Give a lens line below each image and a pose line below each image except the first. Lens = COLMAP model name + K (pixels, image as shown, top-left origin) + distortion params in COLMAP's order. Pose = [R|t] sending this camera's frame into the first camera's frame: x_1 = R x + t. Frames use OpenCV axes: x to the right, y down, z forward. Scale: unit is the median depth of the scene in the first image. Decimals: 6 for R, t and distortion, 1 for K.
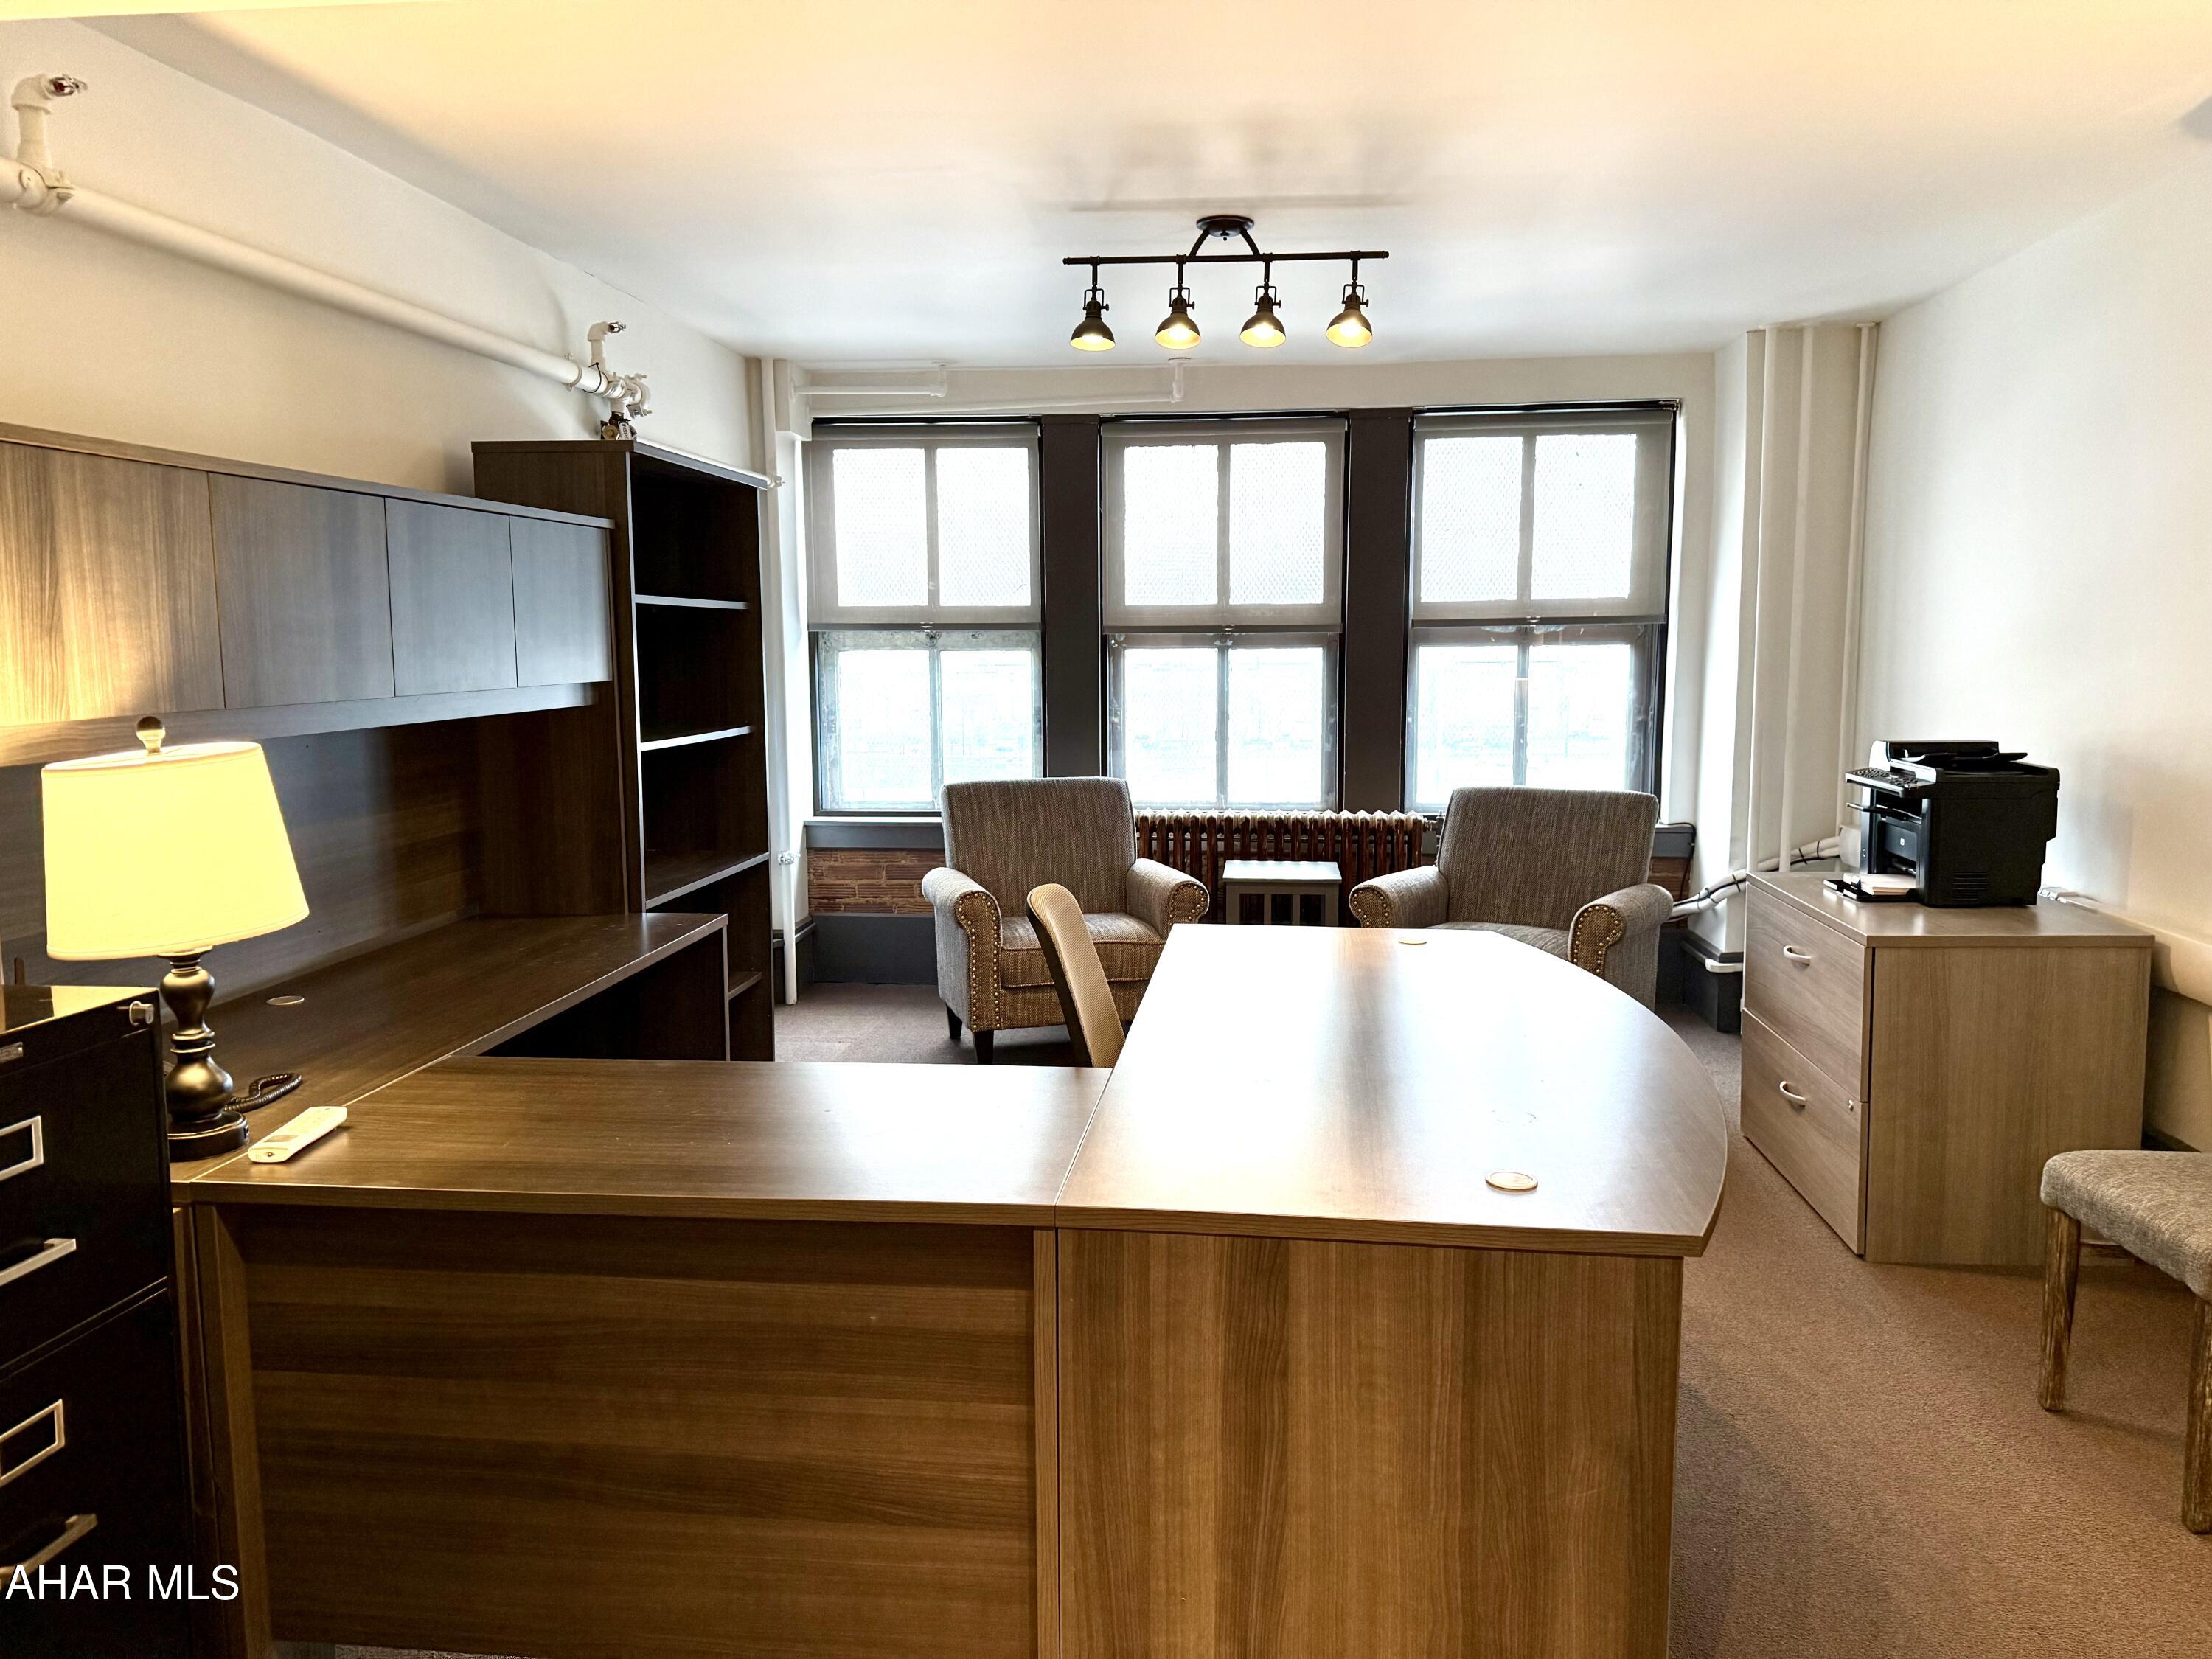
lens RADIAL K [[1573.4, 0, 1120.6], [0, 1573.4, 827.0], [0, 0, 1]] dist [0.115601, -0.200738]
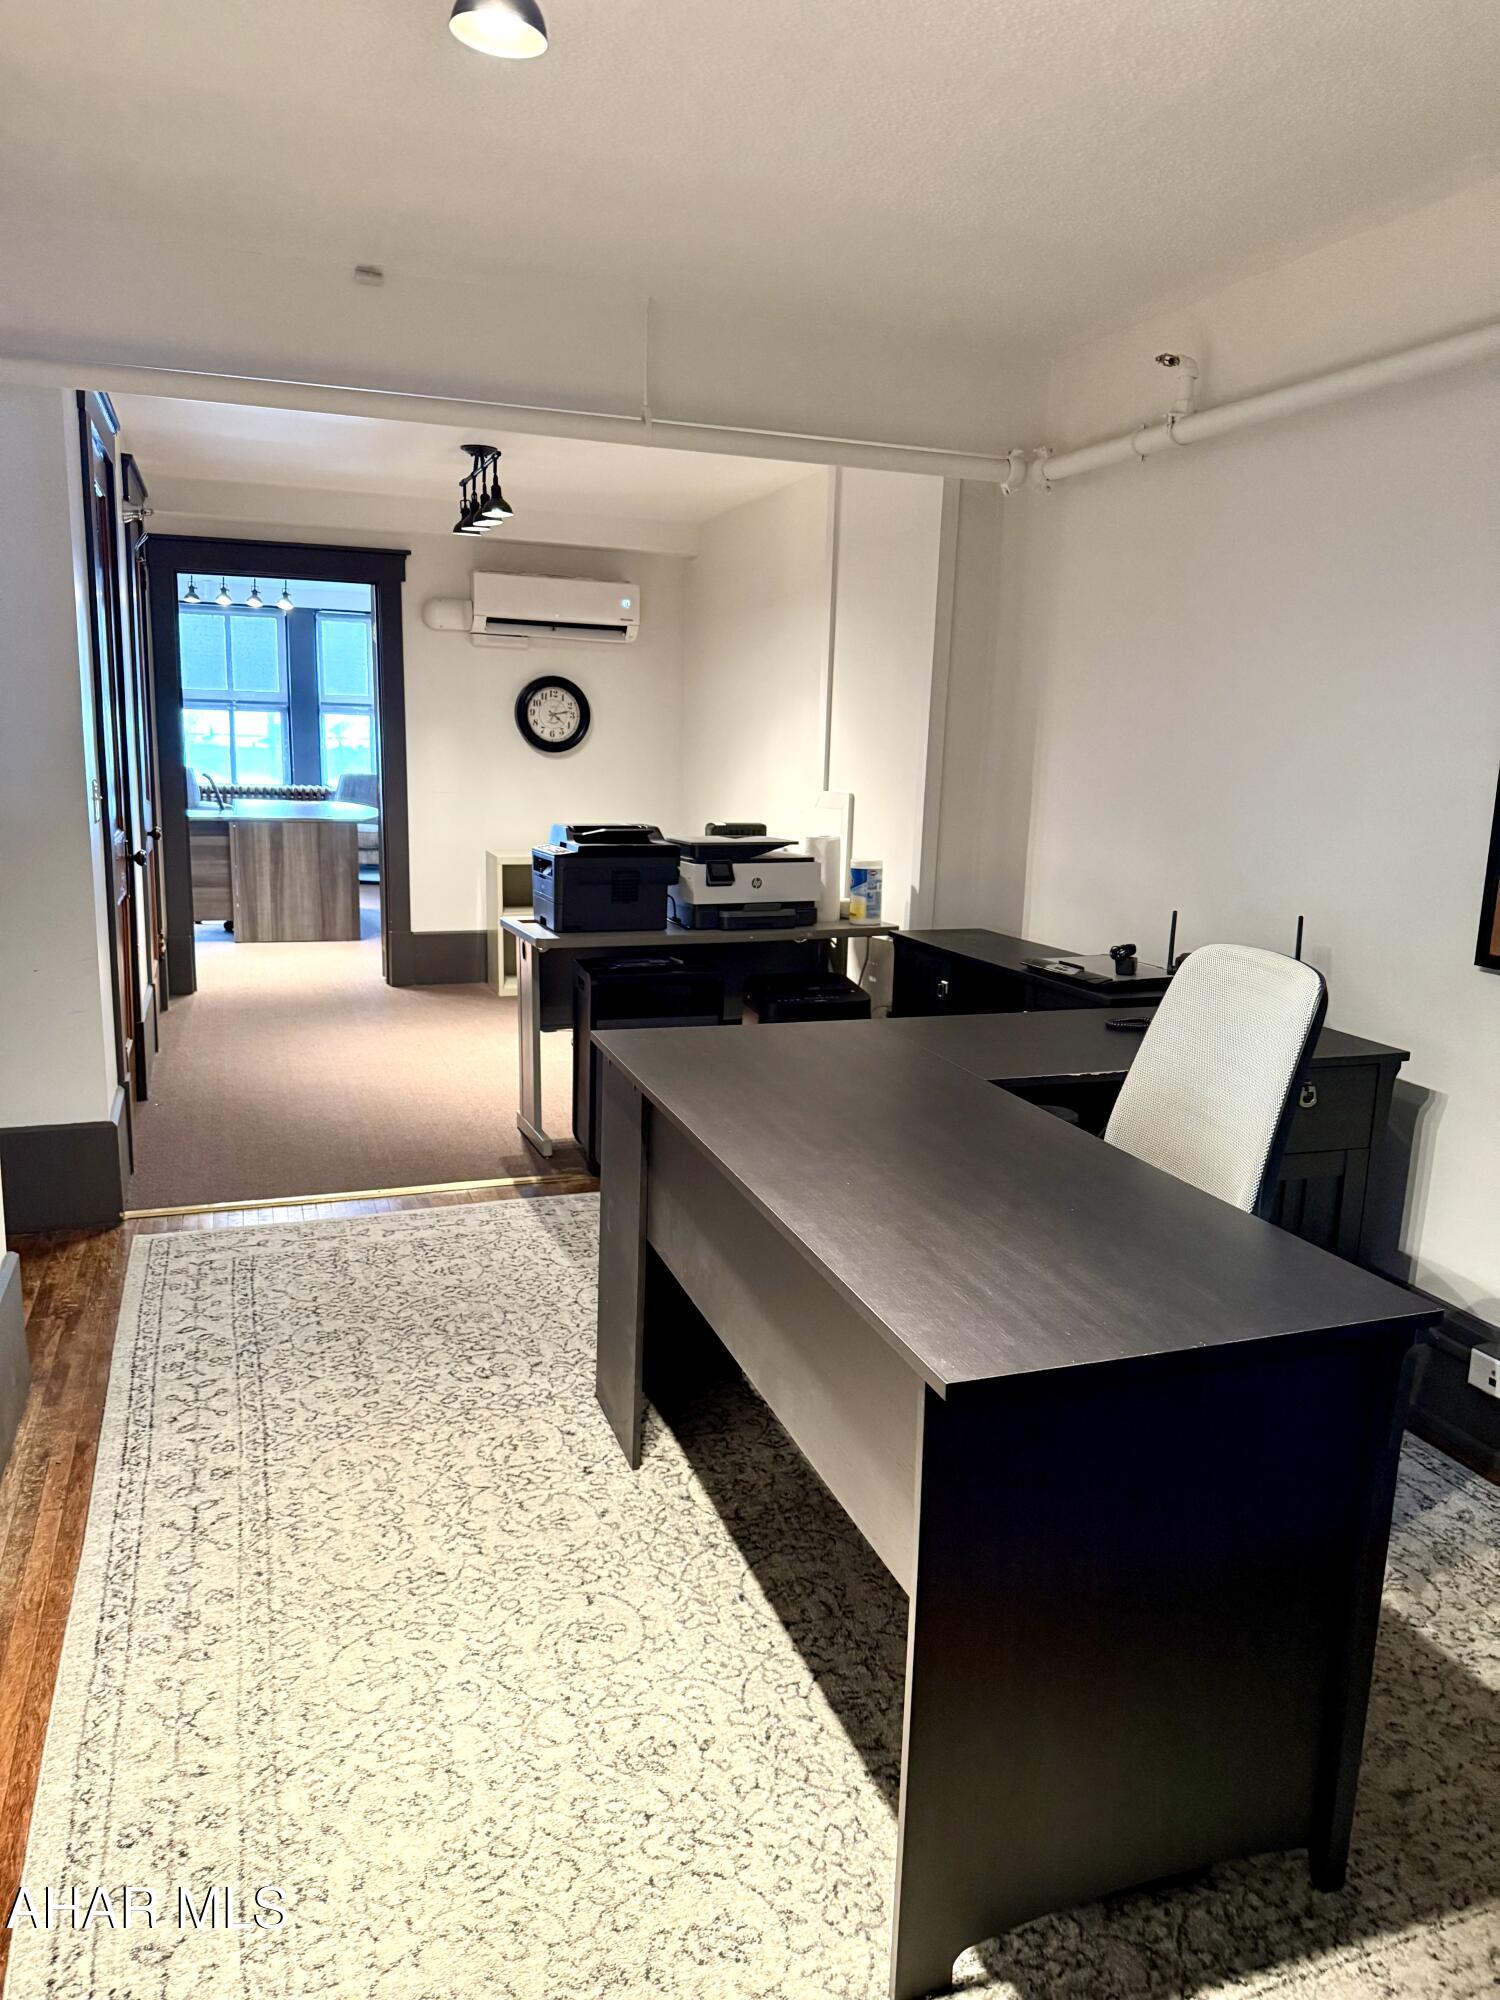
lens RADIAL K [[1424.5, 0, 750.0], [0, 1424.5, 1000.0], [0, 0, 1]] dist [0.118123, -0.184330]
pose [[0.904485, -0.050821, 0.423467, -0.216867], [0.019512, 0.996766, 0.077949, 0.202323], [-0.426059, -0.062242, 0.902552, -1.601193]]
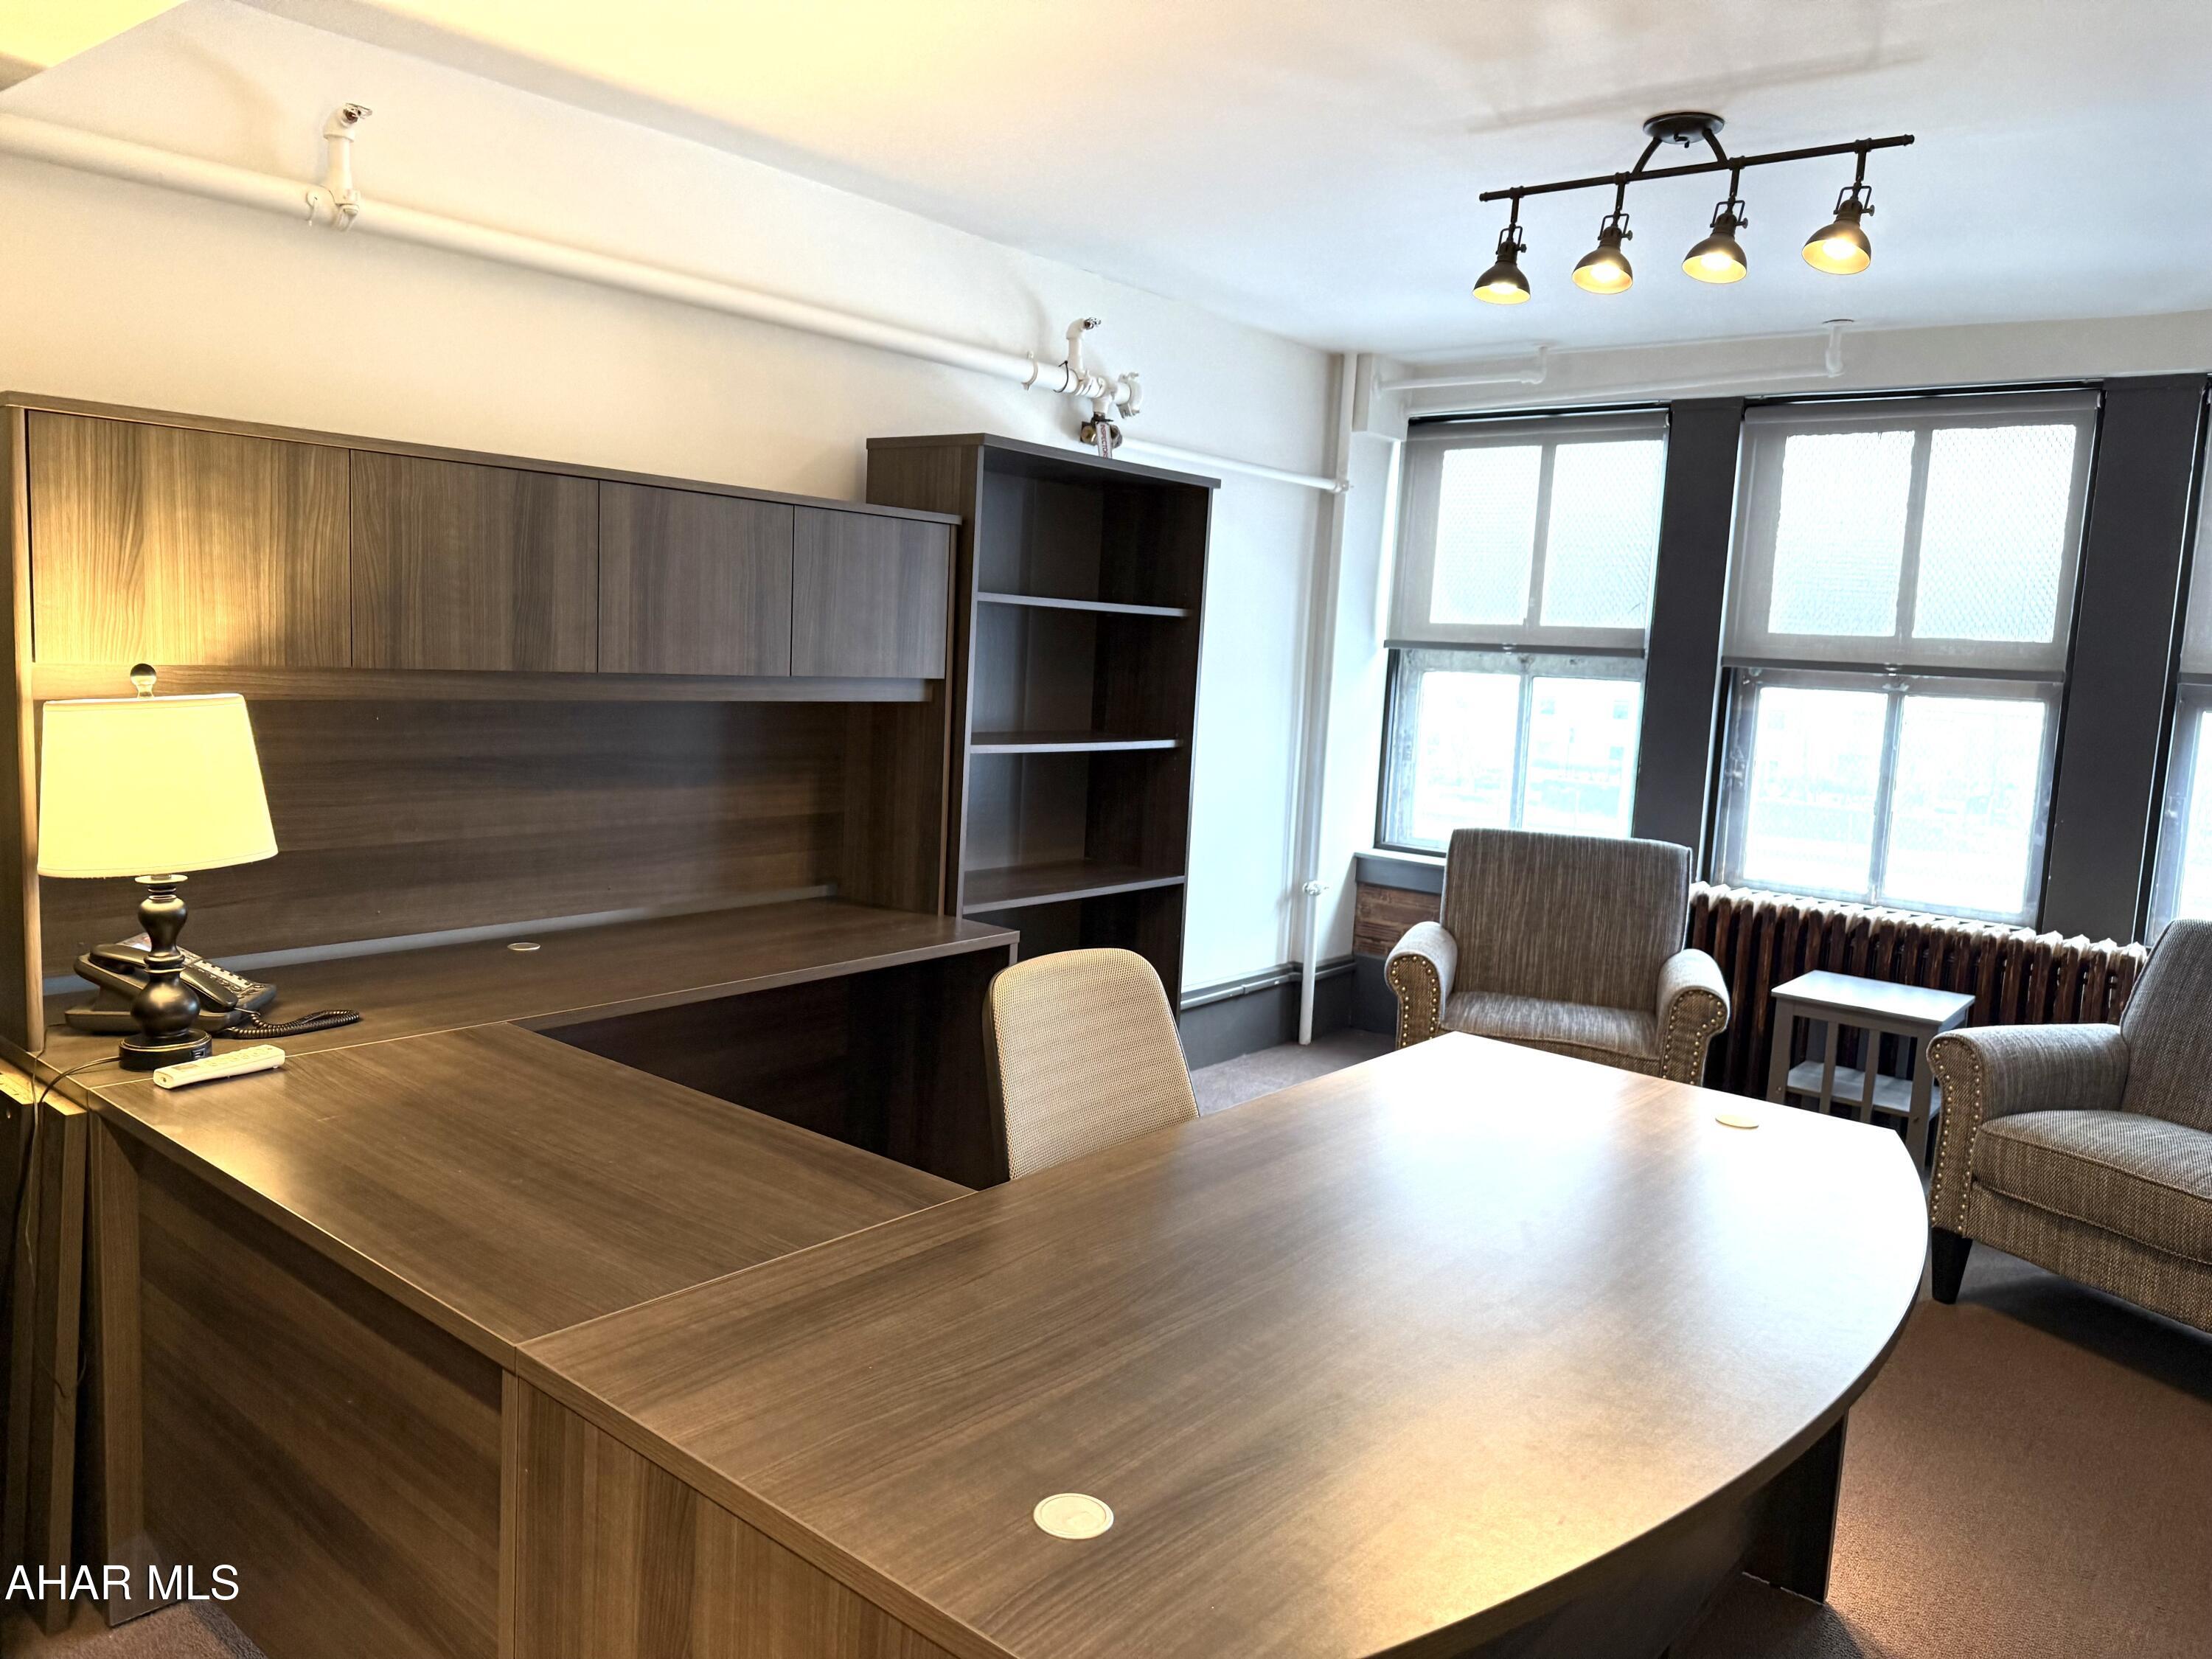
lens RADIAL K [[1577.2, 0, 1080.6], [0, 1577.2, 810.7], [0, 0, 1]] dist [0.108394, -0.161439]
pose [[0.825037, 0.107915, -0.554678, 0.245559], [-0.121402, 0.992524, 0.012524, -0.027221], [0.551883, 0.057006, 0.831971, 0.196743]]
